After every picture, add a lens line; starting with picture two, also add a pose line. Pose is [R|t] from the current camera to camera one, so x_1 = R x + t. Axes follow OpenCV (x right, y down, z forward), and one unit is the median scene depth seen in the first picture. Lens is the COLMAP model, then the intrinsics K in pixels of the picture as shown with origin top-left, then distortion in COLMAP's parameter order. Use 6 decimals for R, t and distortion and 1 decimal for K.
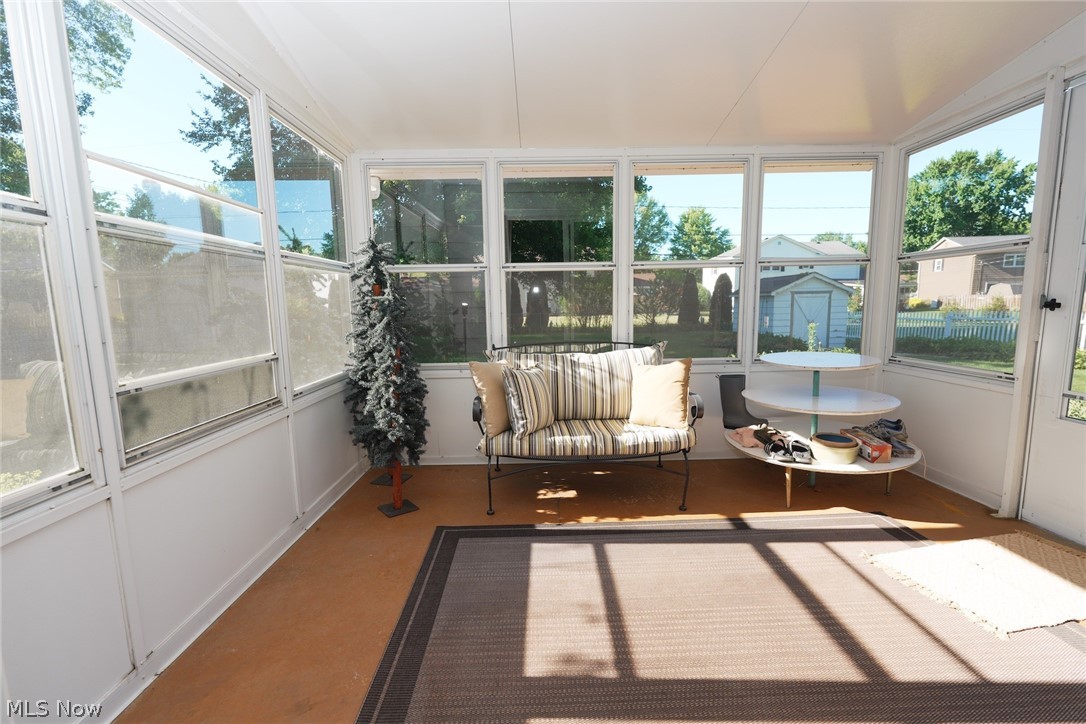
lens RADIAL K [[467.8, 0, 543.0], [0, 467.8, 362.0], [0, 0, 1]] dist [-0.001488, -0.000383]
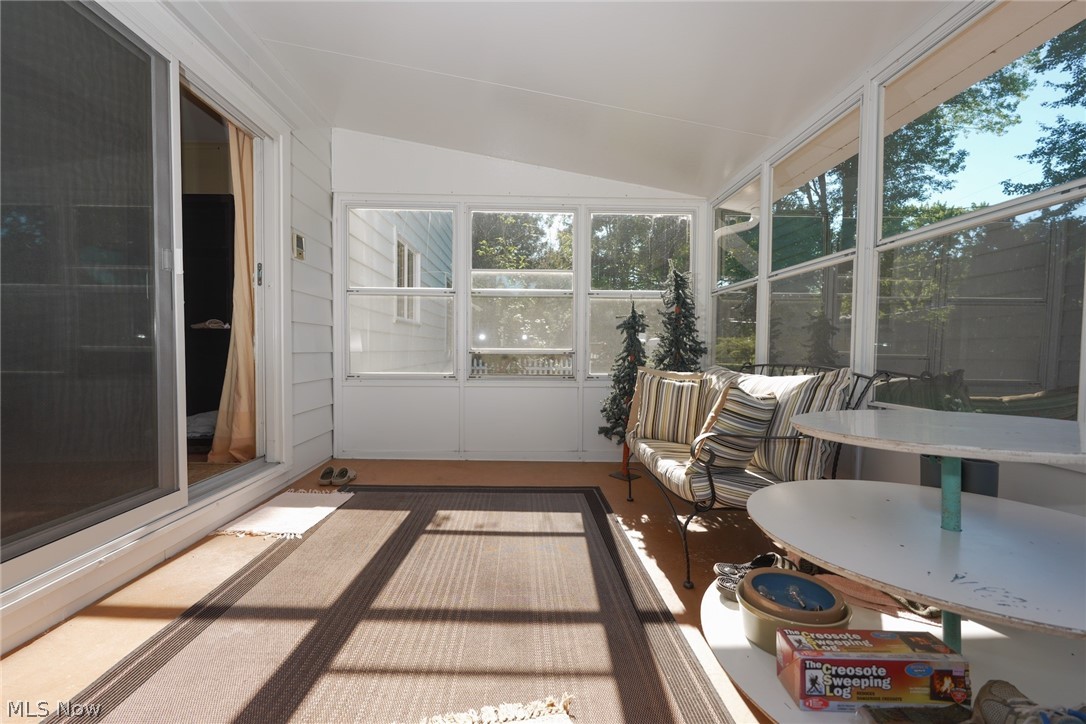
lens RADIAL K [[474.5, 0, 543.0], [0, 474.5, 362.0], [0, 0, 1]] dist [0.000483, -0.000188]
pose [[0.025680, 0.050000, -0.998419, 1.072080], [-0.139134, 0.989206, 0.045960, -0.031722], [0.989940, 0.137734, 0.032360, 0.749630]]
